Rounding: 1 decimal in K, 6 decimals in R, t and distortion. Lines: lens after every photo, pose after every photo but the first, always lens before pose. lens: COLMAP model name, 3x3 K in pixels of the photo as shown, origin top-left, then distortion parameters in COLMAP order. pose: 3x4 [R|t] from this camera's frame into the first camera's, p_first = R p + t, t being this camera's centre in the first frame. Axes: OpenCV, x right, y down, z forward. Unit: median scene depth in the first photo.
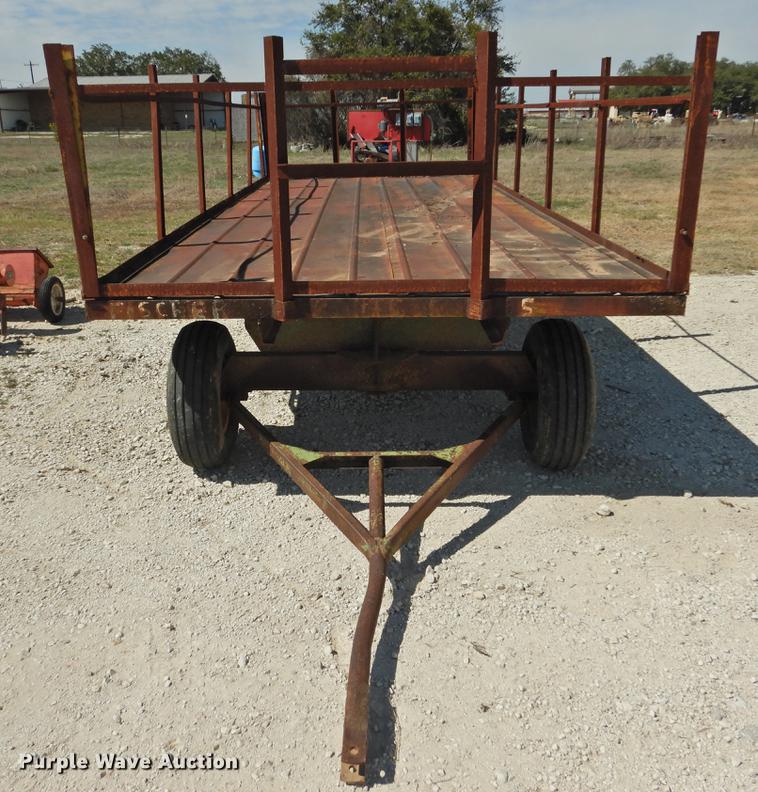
lens RADIAL K [[788.2, 0, 360.2], [0, 788.2, 396.7], [0, 0, 1]] dist [0.004185, -0.001711]
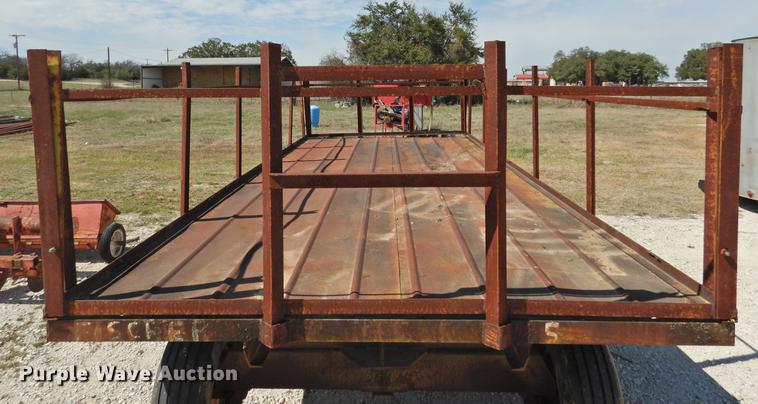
lens RADIAL K [[914.1, 0, 379.0], [0, 914.1, 202.0], [0, 0, 1]] dist [-0.007778, -0.002923]
pose [[0.999773, 0.003819, 0.020949, -0.011216], [0.001657, 0.966859, -0.255306, 0.076515], [-0.021230, 0.255283, 0.966633, -0.155721]]
